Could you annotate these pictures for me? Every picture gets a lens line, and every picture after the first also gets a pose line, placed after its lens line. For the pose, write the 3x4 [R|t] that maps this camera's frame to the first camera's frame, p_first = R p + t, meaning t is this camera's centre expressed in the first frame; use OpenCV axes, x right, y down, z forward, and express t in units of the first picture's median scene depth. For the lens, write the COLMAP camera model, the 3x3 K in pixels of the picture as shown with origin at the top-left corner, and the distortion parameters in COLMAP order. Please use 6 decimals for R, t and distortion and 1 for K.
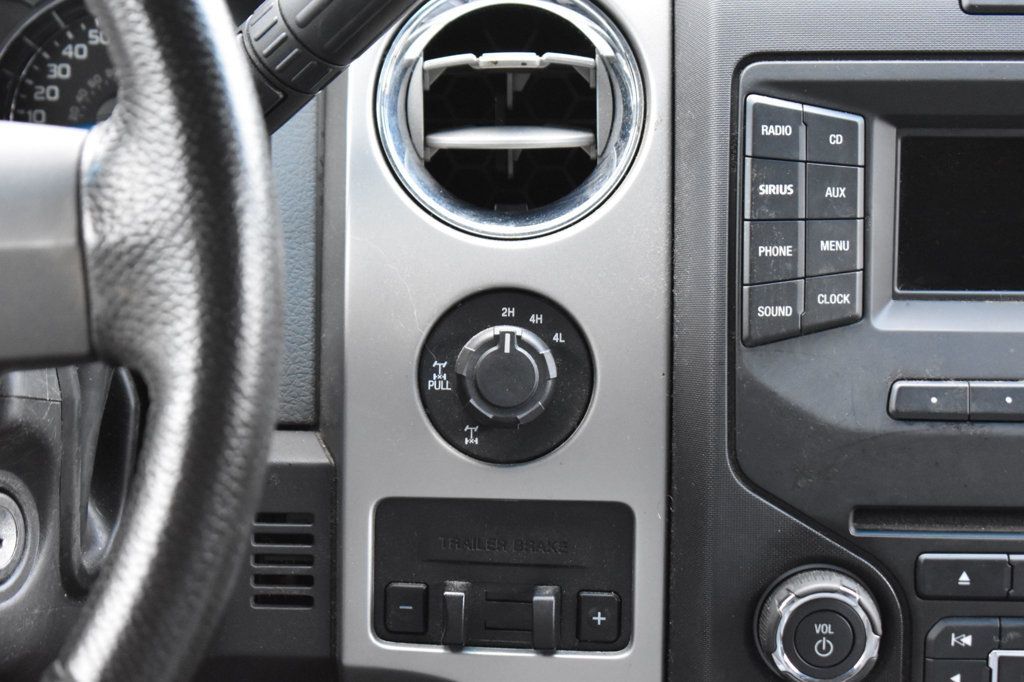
lens RADIAL K [[2288.8, 0, 512.0], [0, 2288.8, 341.0], [0, 0, 1]] dist [0.054517, 0.078066]
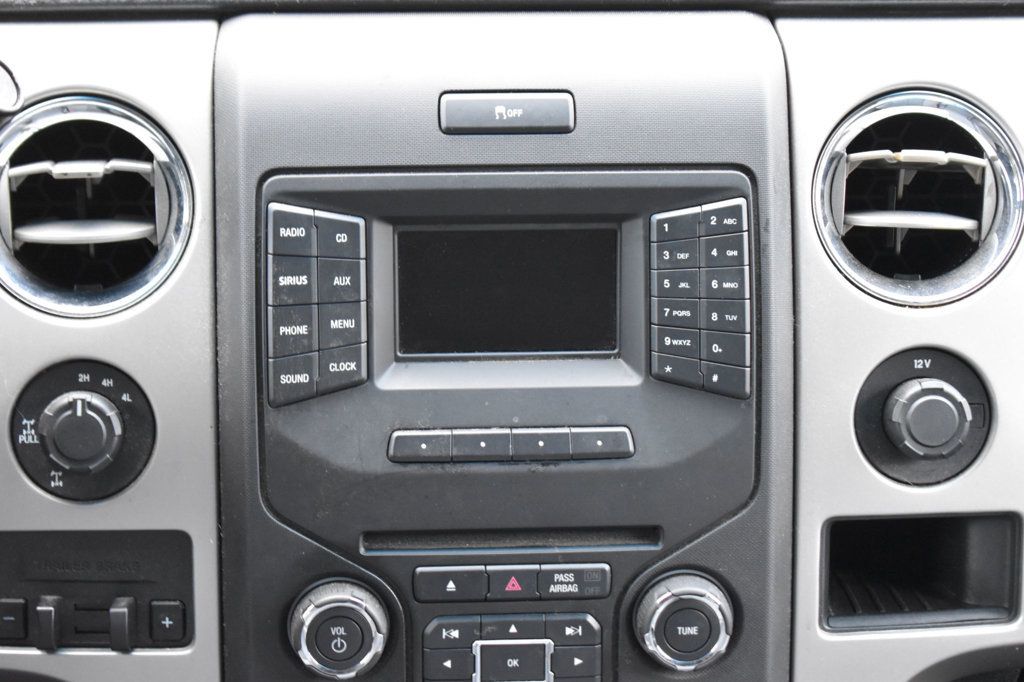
lens RADIAL K [[2288.8, 0, 512.0], [0, 2288.8, 341.0], [0, 0, 1]] dist [0.054517, 0.078066]
pose [[0.996739, -0.025551, 0.076539, 0.136681], [0.019388, 0.996589, 0.080210, -0.129598], [-0.078327, -0.078465, 0.993835, -0.238835]]
